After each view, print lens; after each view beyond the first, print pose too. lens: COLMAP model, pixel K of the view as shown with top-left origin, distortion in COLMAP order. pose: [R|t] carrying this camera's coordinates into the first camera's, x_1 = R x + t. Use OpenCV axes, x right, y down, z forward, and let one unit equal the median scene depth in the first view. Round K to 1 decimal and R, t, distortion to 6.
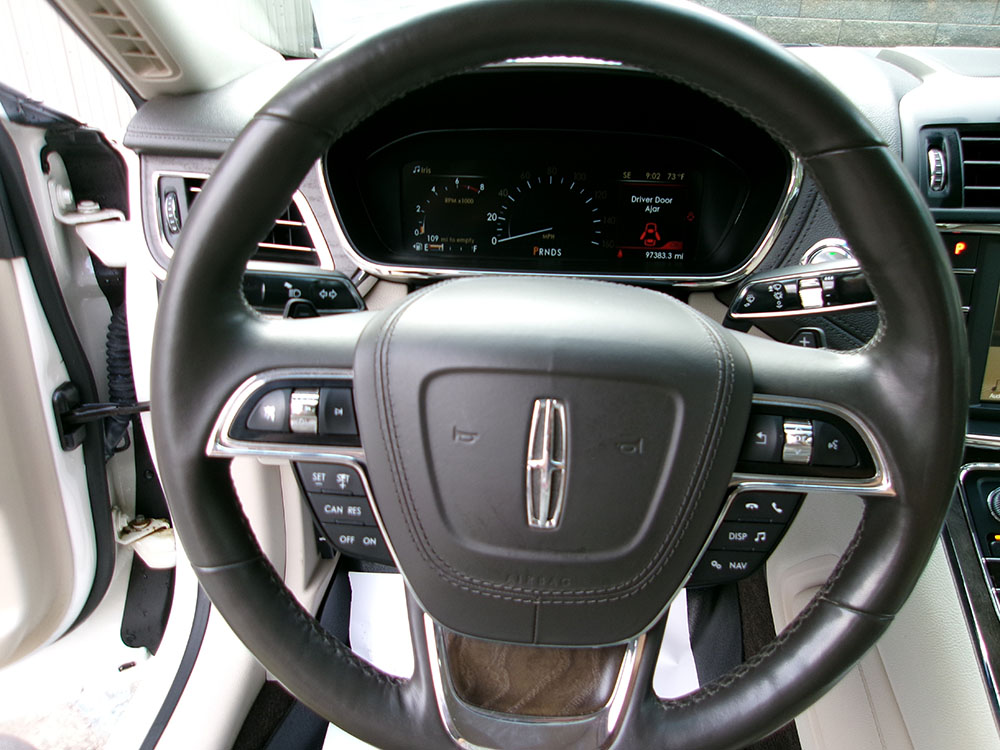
lens RADIAL K [[777.9, 0, 495.3], [0, 777.9, 370.6], [0, 0, 1]] dist [-0.028845, 0.043101]
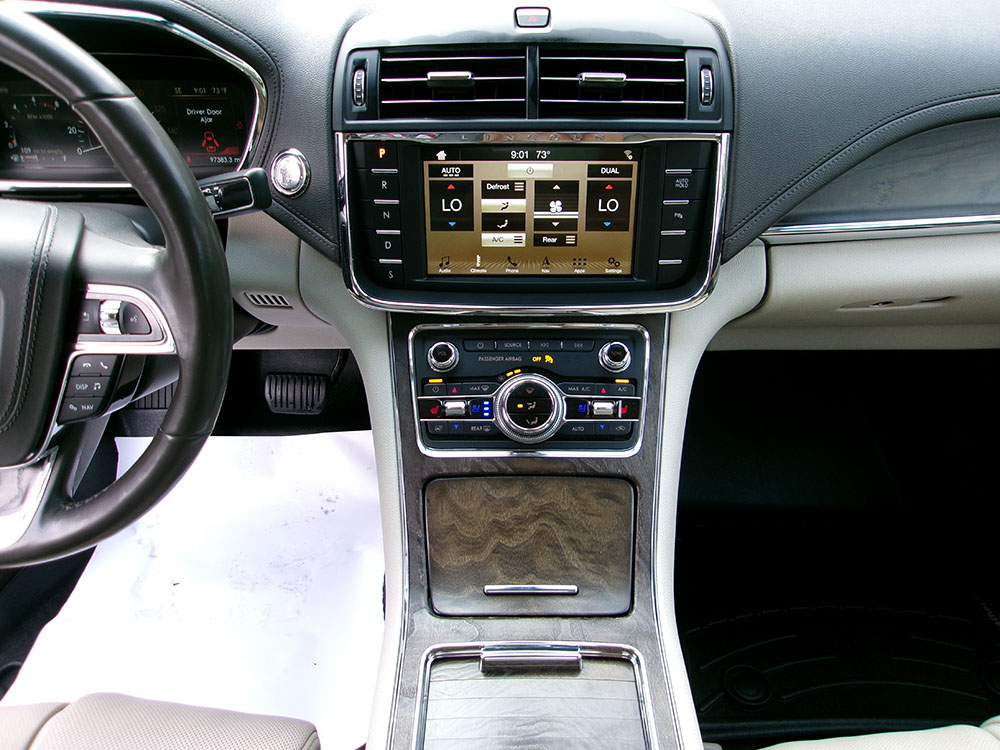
lens RADIAL K [[777.9, 0, 509.0], [0, 777.9, 375.1], [0, 0, 1]] dist [-0.028845, 0.043101]
pose [[0.997579, -0.047779, 0.050533, 0.689593], [0.038775, 0.985335, 0.166165, -0.006386], [-0.057731, -0.163803, 0.984802, -0.282306]]
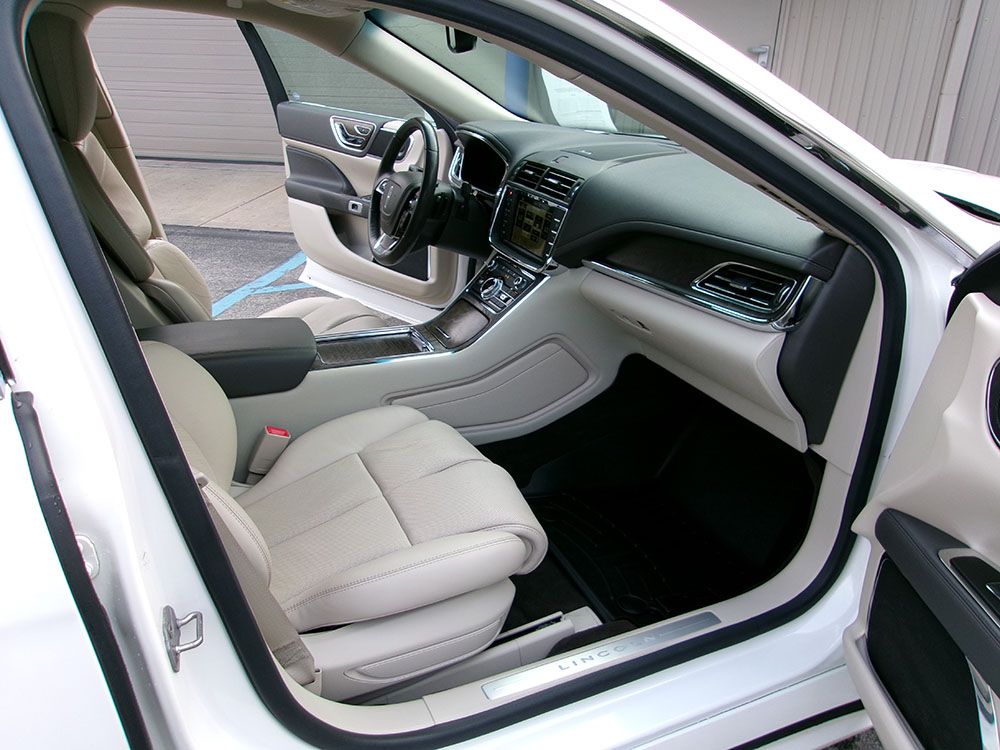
lens RADIAL K [[777.9, 0, 500.1], [0, 777.9, 374.3], [0, 0, 1]] dist [-0.028845, 0.043101]
pose [[0.494629, 0.354583, -0.793482, 3.453767], [-0.404615, 0.901962, 0.150836, 0.067838], [0.769174, 0.246447, 0.589606, -0.883505]]
